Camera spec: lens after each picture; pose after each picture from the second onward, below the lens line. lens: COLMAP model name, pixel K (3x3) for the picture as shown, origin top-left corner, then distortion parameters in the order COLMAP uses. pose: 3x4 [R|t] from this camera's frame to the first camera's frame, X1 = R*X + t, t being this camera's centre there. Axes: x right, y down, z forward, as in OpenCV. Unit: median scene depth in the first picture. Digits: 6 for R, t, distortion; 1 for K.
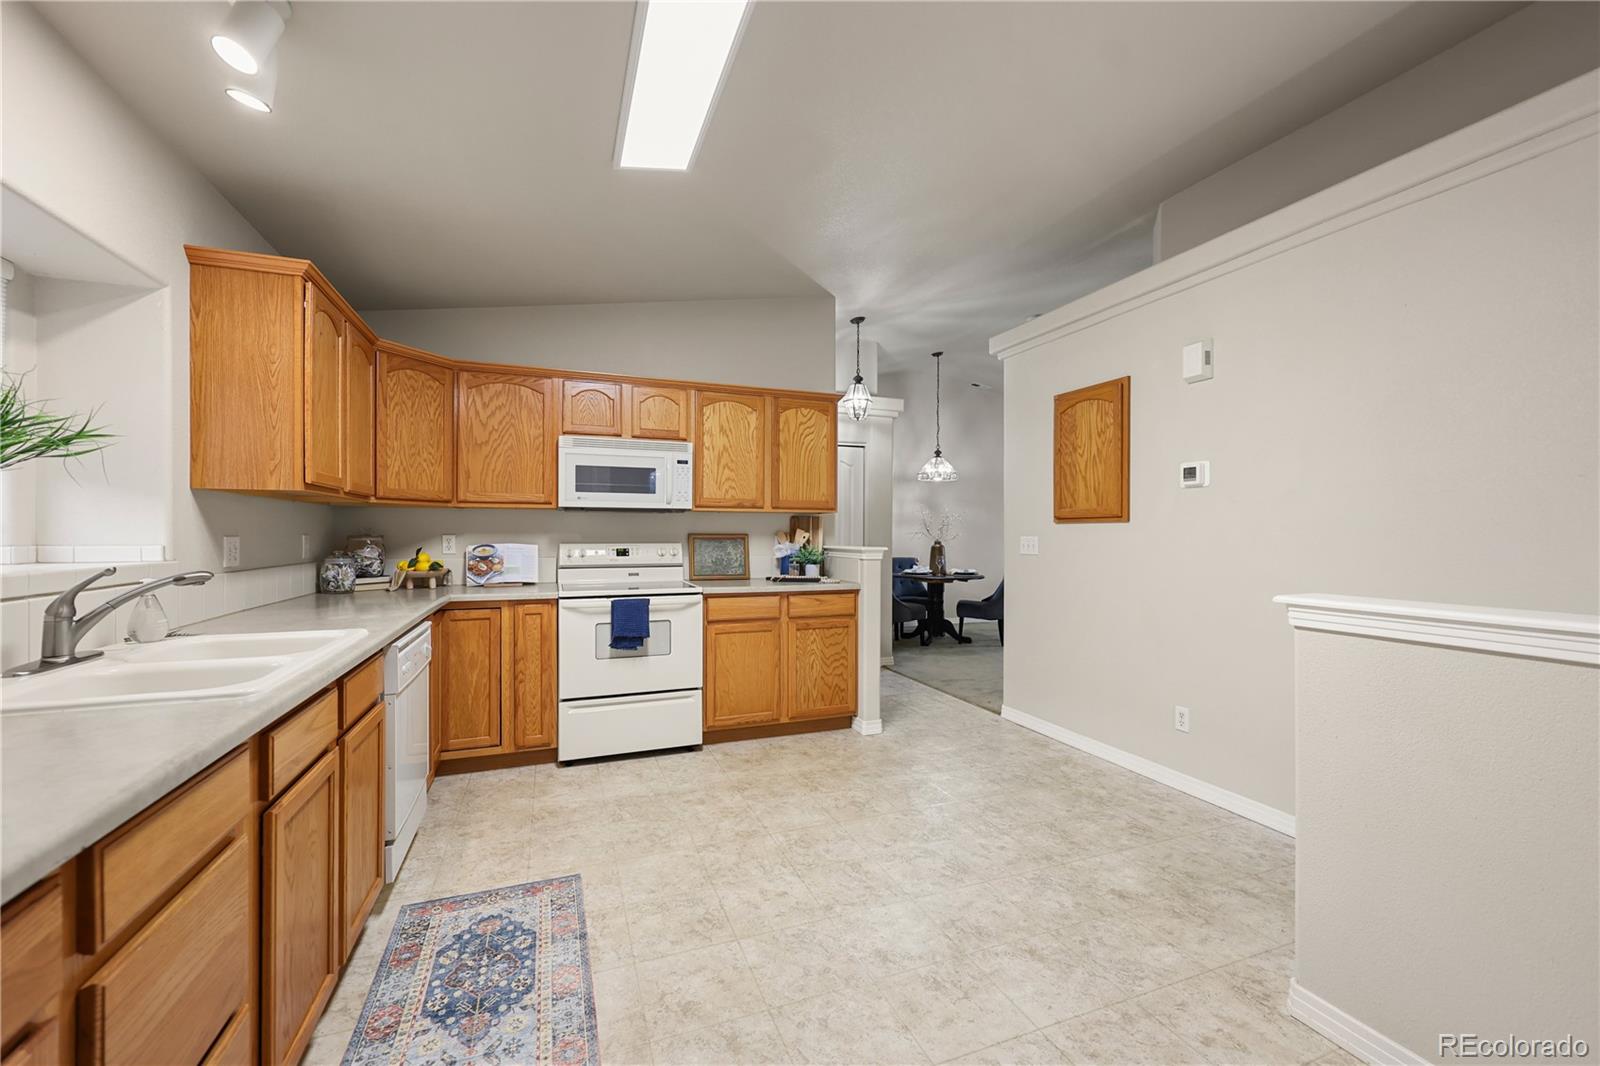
lens RADIAL K [[643.6, 0, 808.8], [0, 643.6, 534.0], [0, 0, 1]] dist [0.002033, -0.000173]
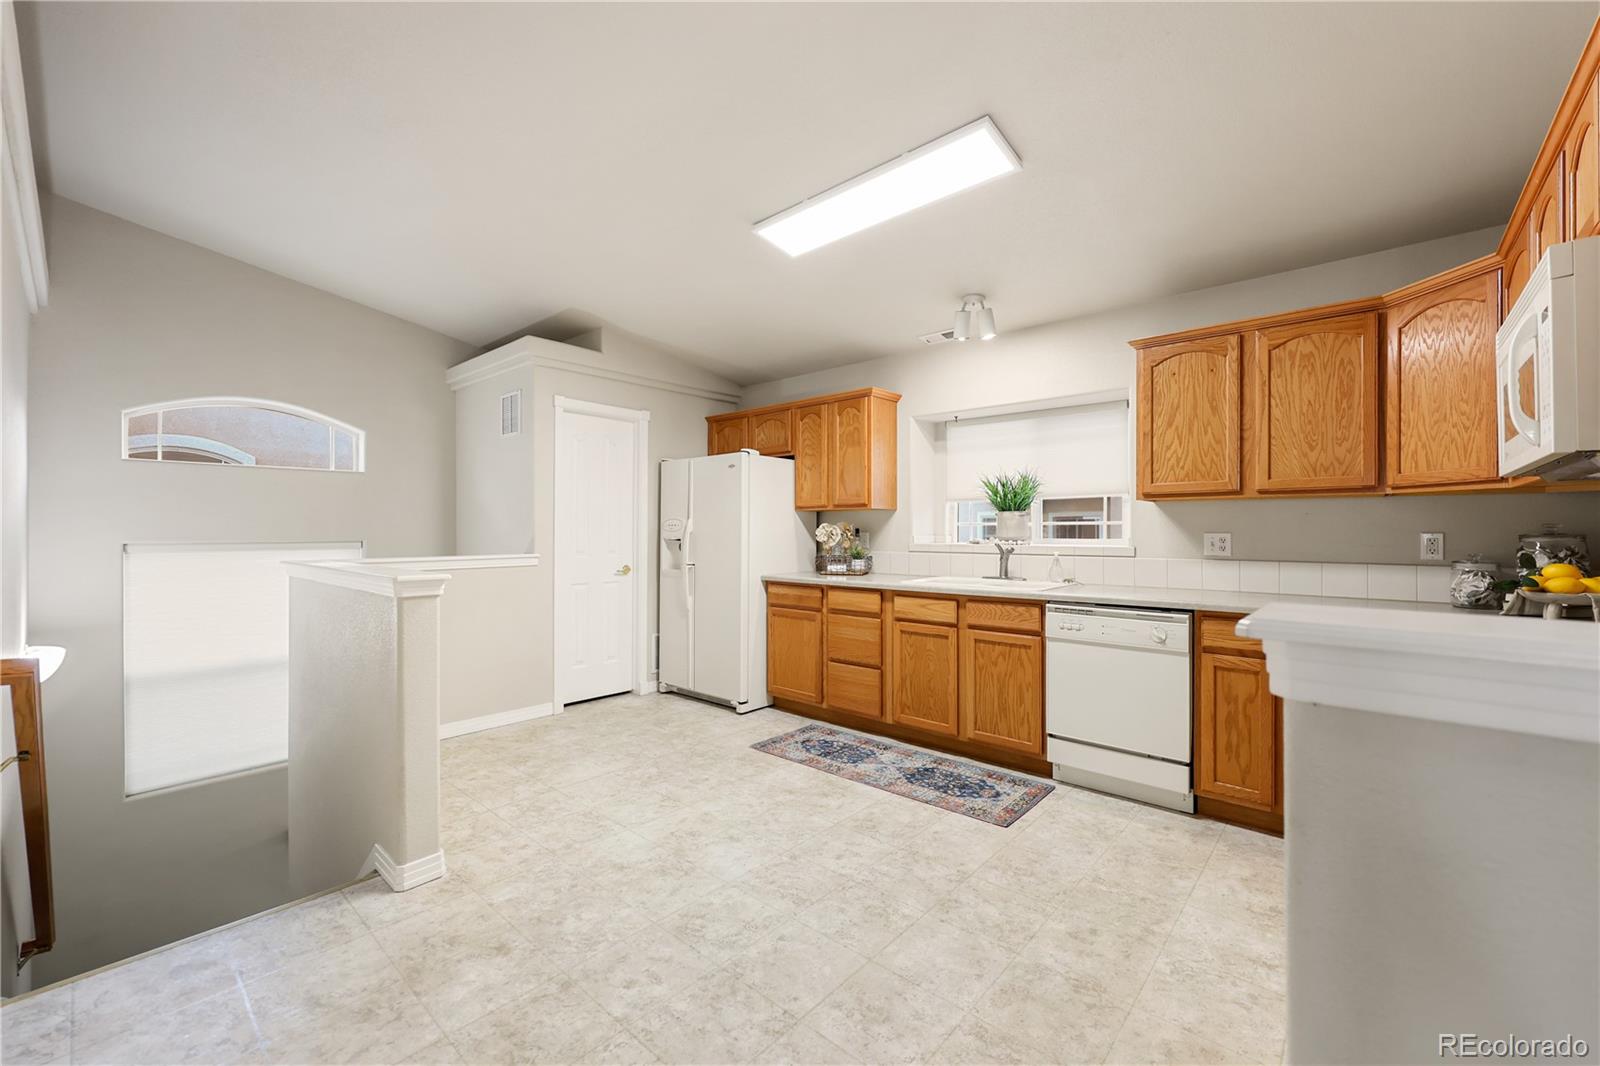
lens RADIAL K [[643.6, 0, 806.7], [0, 643.6, 531.7], [0, 0, 1]] dist [0.002033, -0.000173]
pose [[-0.891157, 0.001882, -0.453691, 0.516410], [0.000440, 0.999995, 0.003283, -0.004214], [0.453695, 0.002726, -0.891153, 1.982627]]
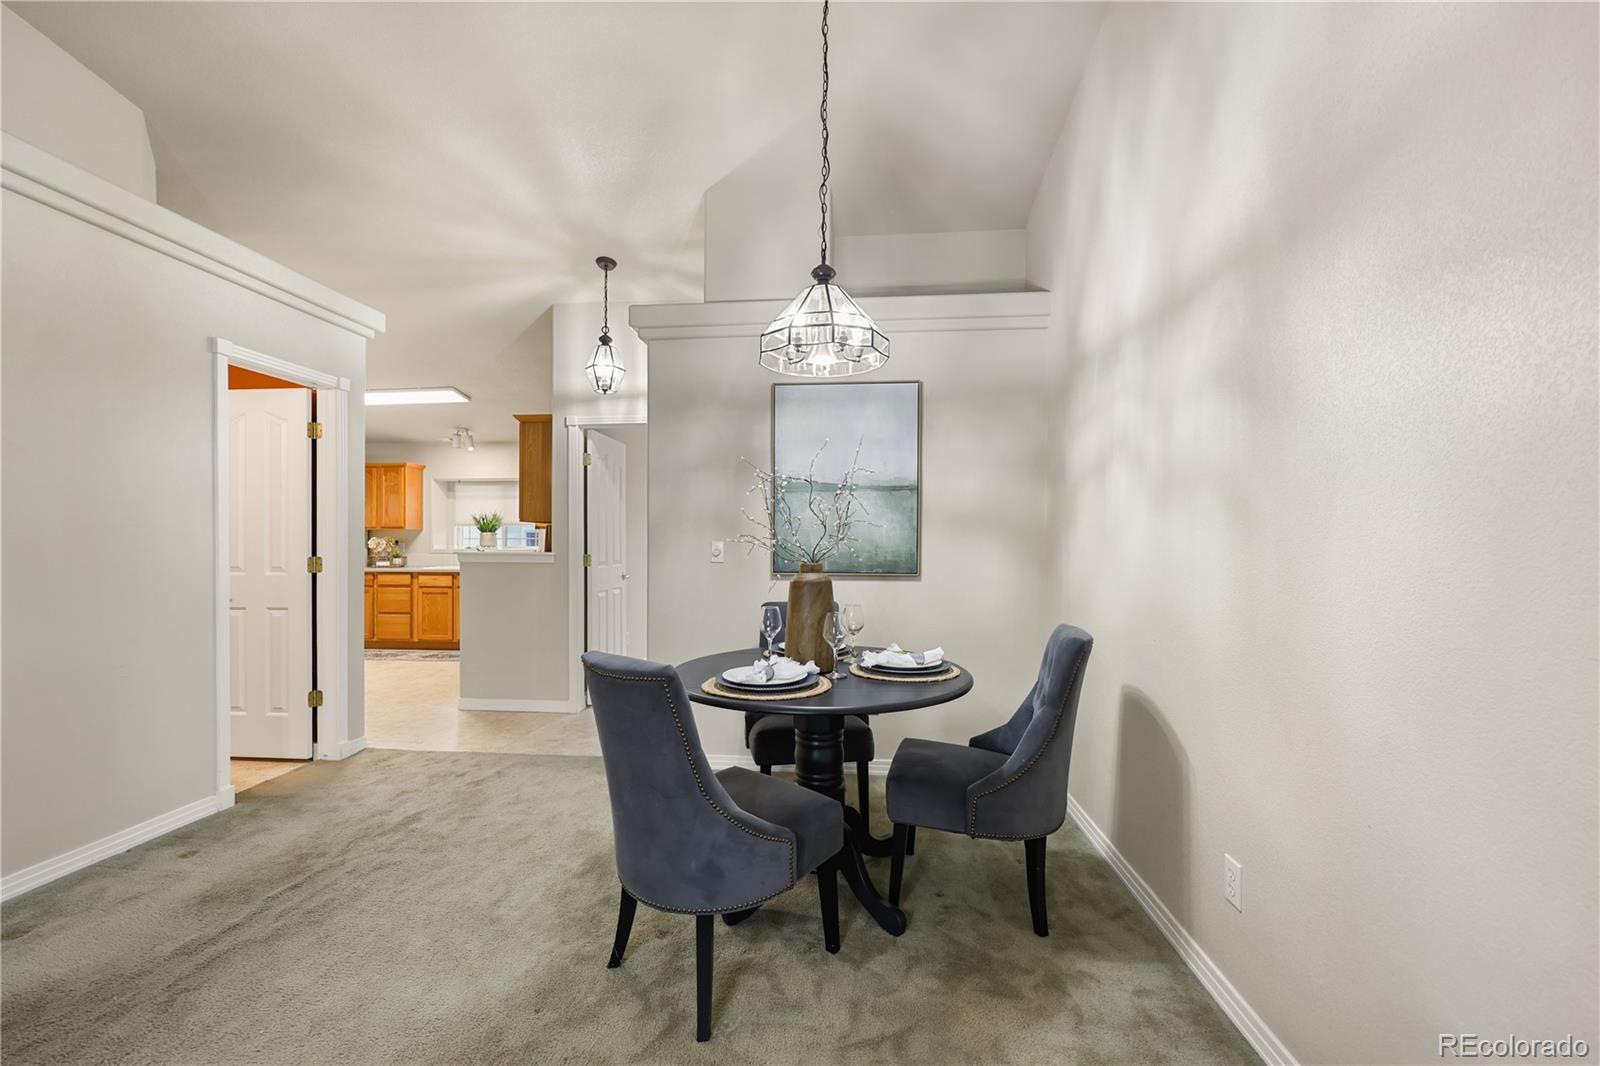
lens RADIAL K [[643.6, 0, 792.9], [0, 643.6, 543.0], [0, 0, 1]] dist [0.002033, -0.000173]
pose [[-0.455556, 0.001030, -0.890206, 1.603762], [-0.002465, 0.999994, 0.002418, -0.007796], [0.890204, 0.003296, -0.455551, 3.781580]]
